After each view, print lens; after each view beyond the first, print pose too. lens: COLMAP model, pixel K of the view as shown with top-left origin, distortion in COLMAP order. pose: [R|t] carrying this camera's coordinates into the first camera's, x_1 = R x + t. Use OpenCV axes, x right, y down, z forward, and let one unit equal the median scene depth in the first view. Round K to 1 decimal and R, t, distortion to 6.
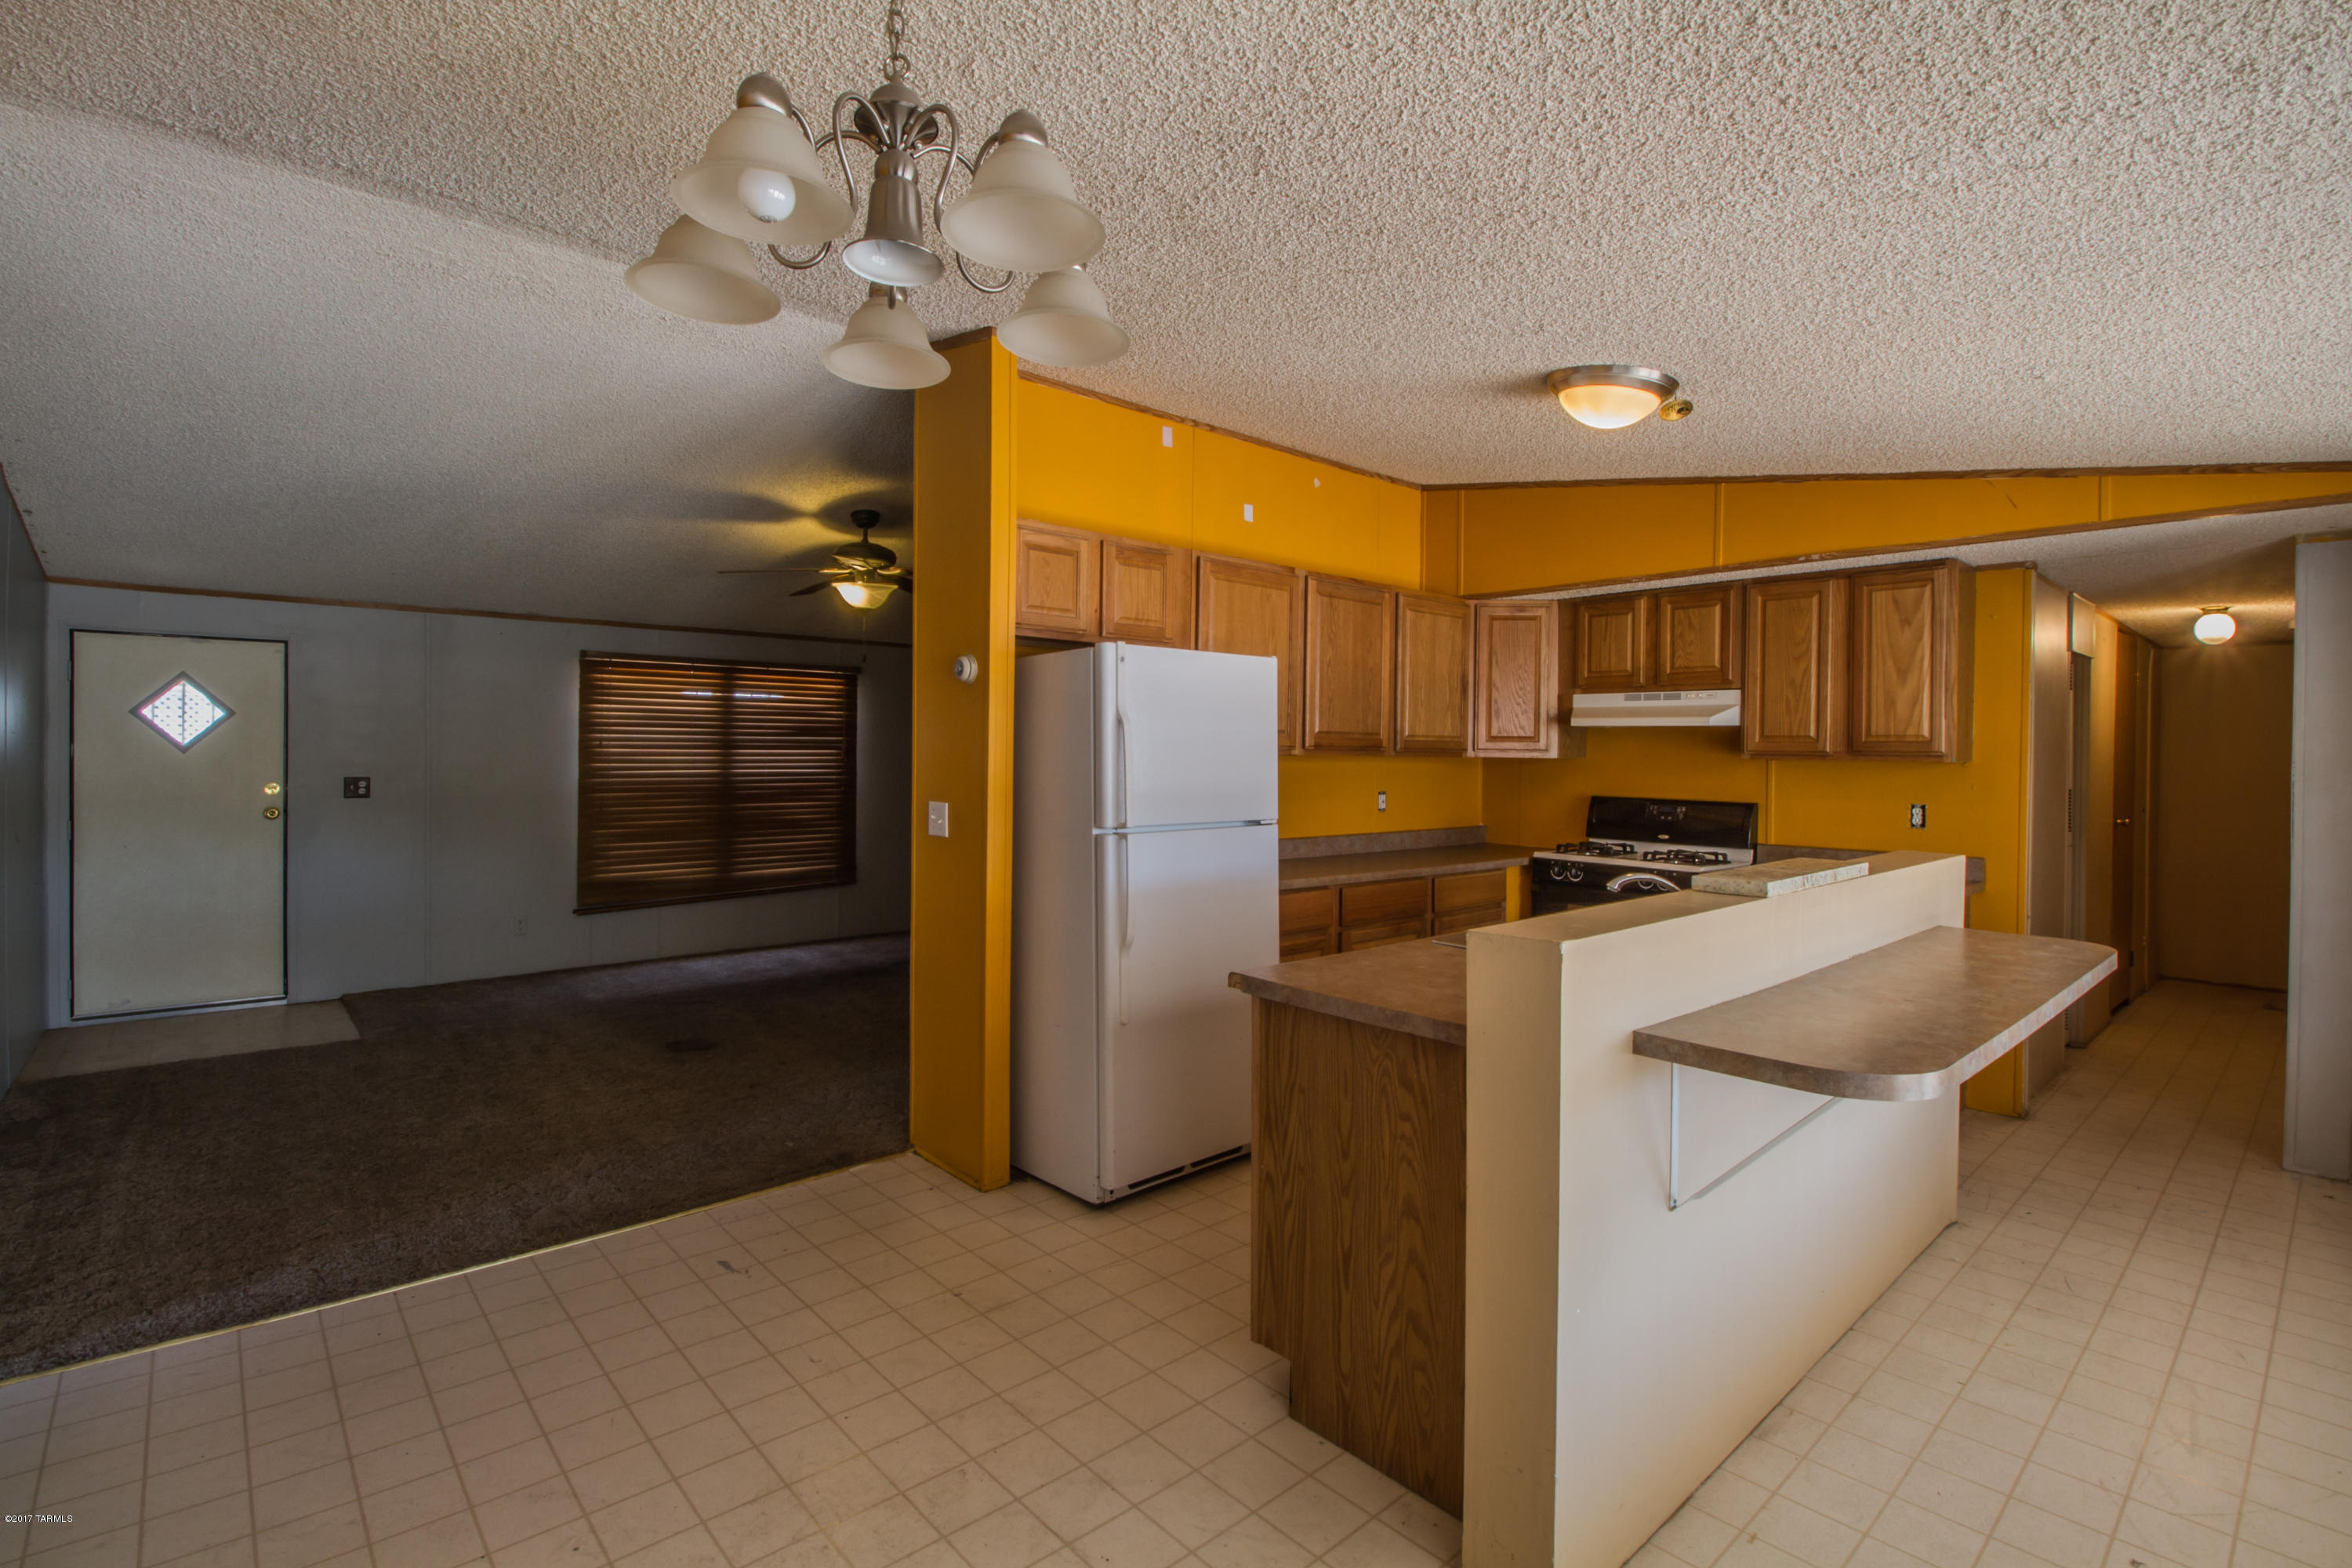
lens RADIAL K [[1090.3, 0, 1170.1], [0, 1090.3, 761.0], [0, 0, 1]] dist [0.001664, -0.013709]
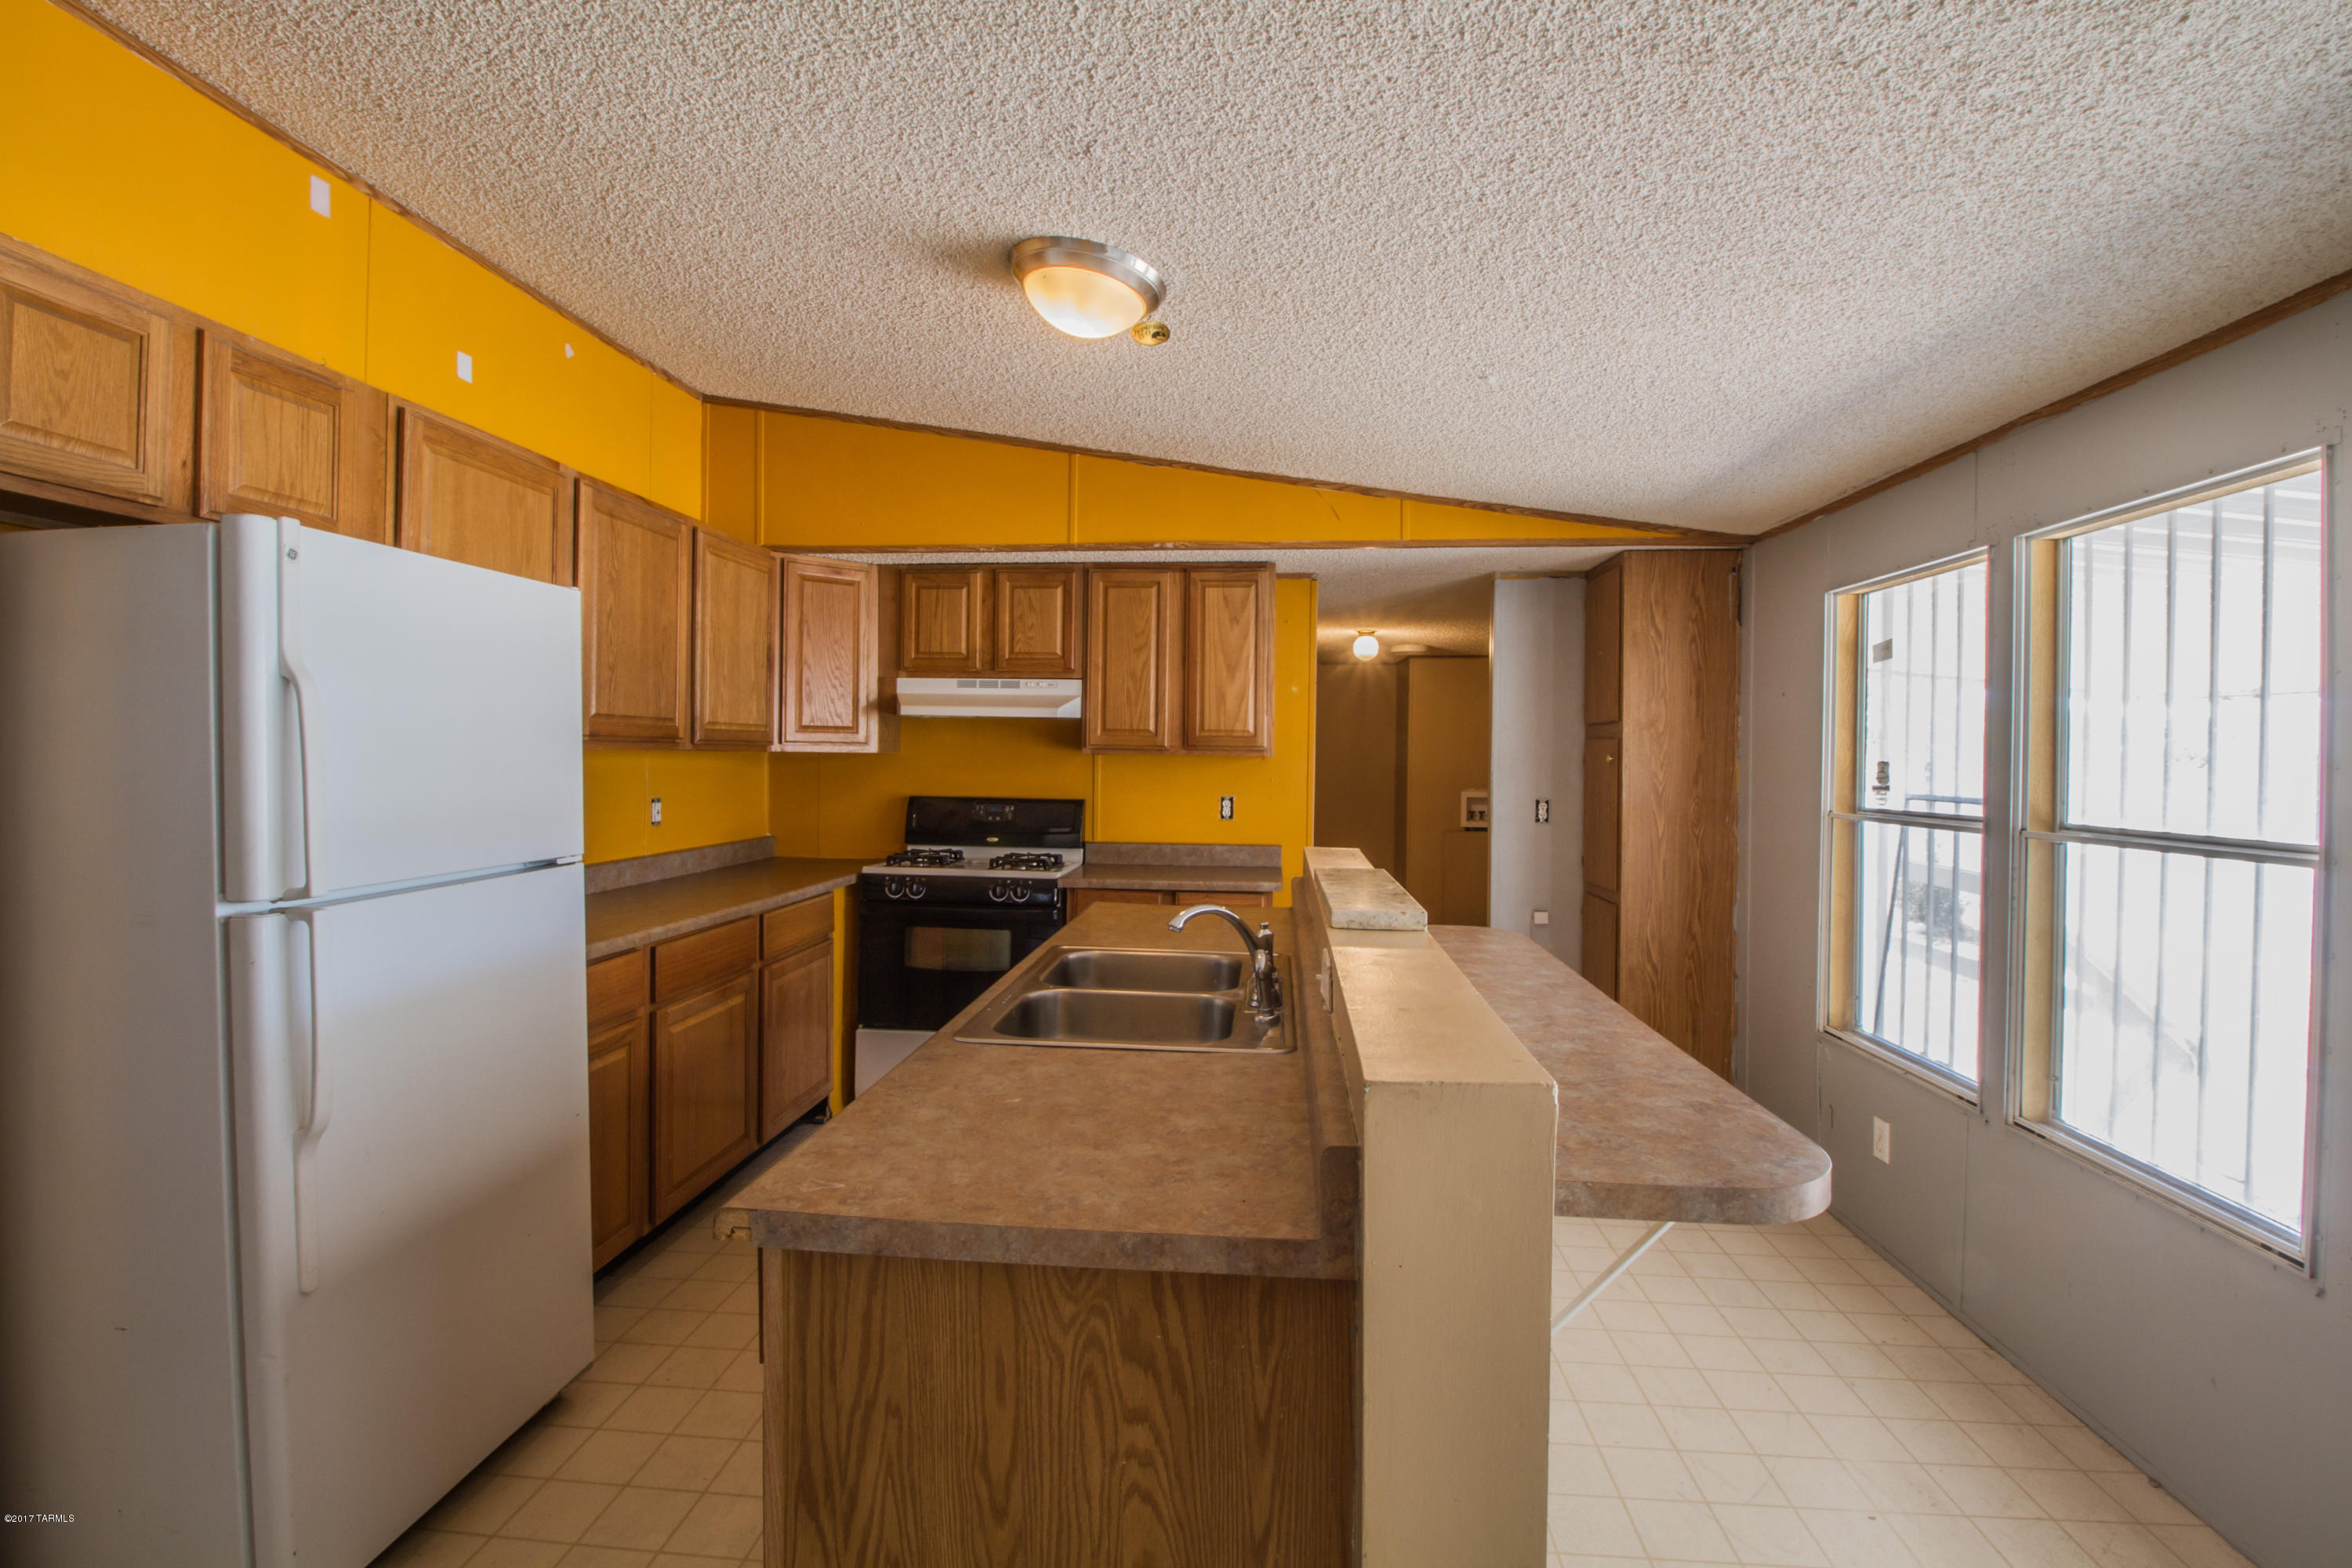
lens RADIAL K [[1090.3, 0, 1170.1], [0, 1090.3, 761.0], [0, 0, 1]] dist [0.001664, -0.013709]
pose [[0.730432, -0.006364, 0.682956, -0.064252], [0.001883, 0.999972, 0.007303, -0.002330], [-0.682983, -0.004049, 0.730423, 0.267877]]
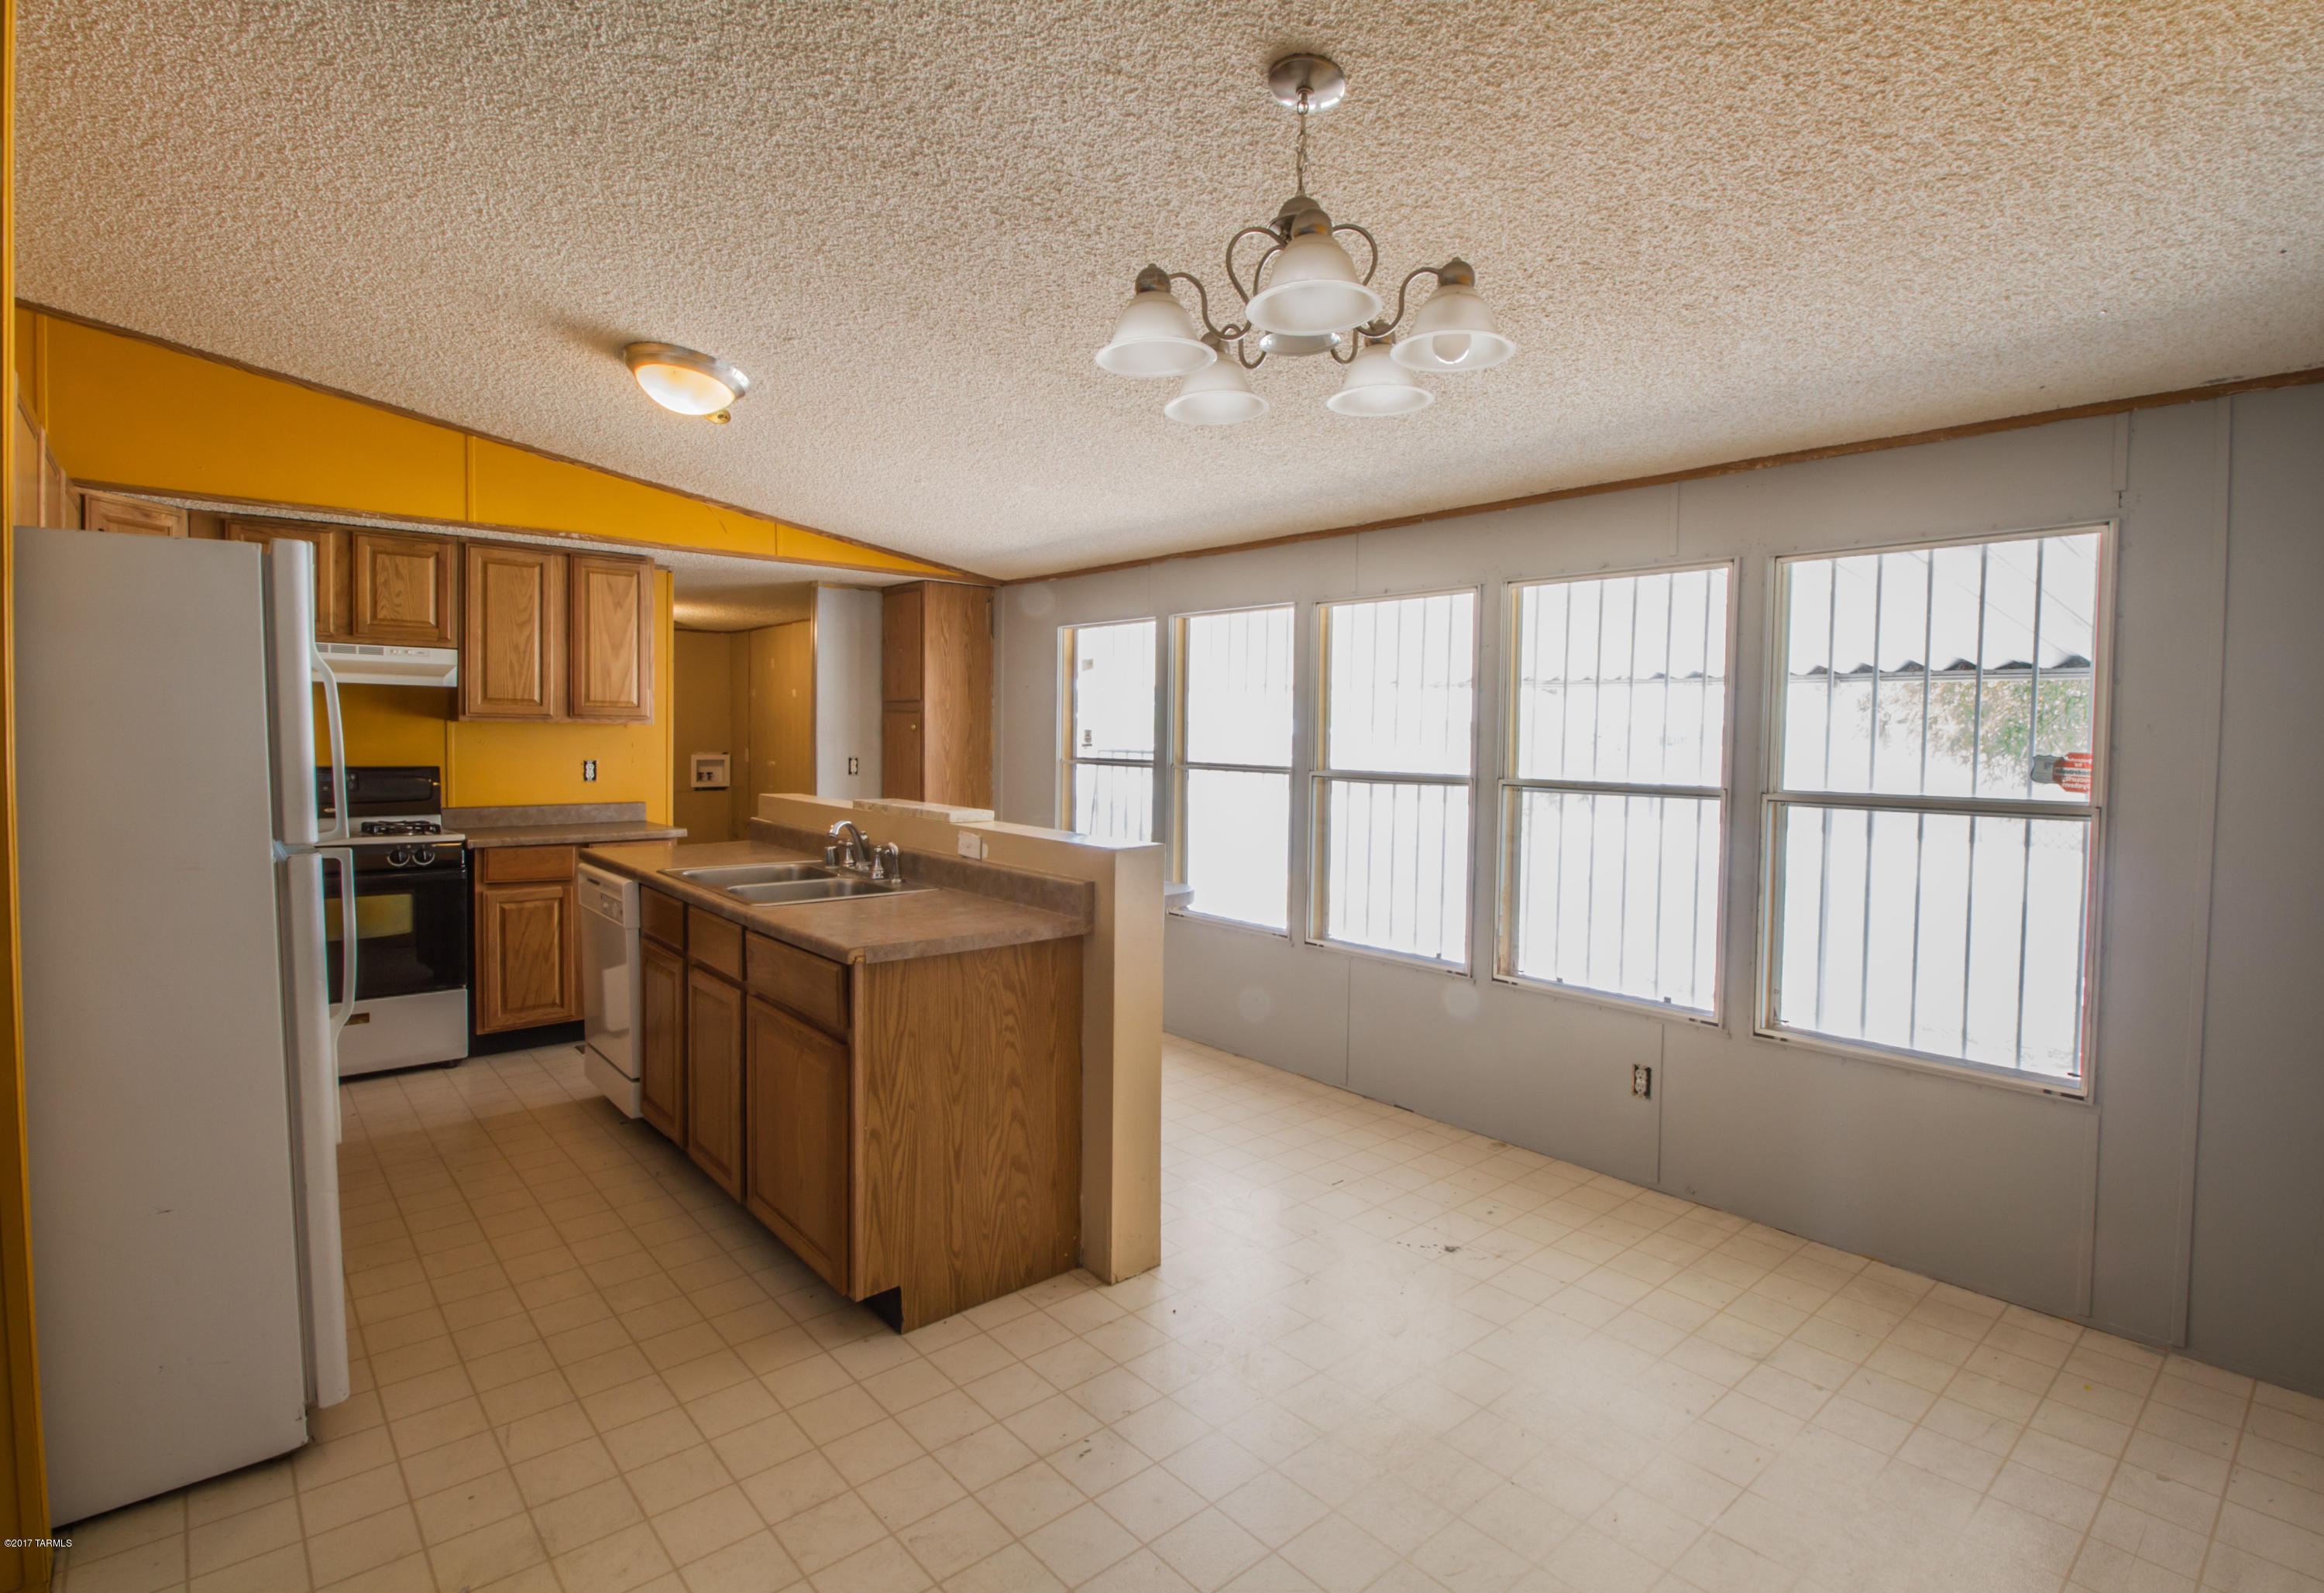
lens RADIAL K [[1126.1, 0, 1195.1], [0, 1126.1, 774.0], [0, 0, 1]] dist [0.000653, -0.013508]
pose [[-0.005699, -0.049404, 0.998763, -0.495734], [-0.006906, 0.998757, 0.049364, -0.009086], [-0.999960, -0.006616, -0.006033, 0.357685]]
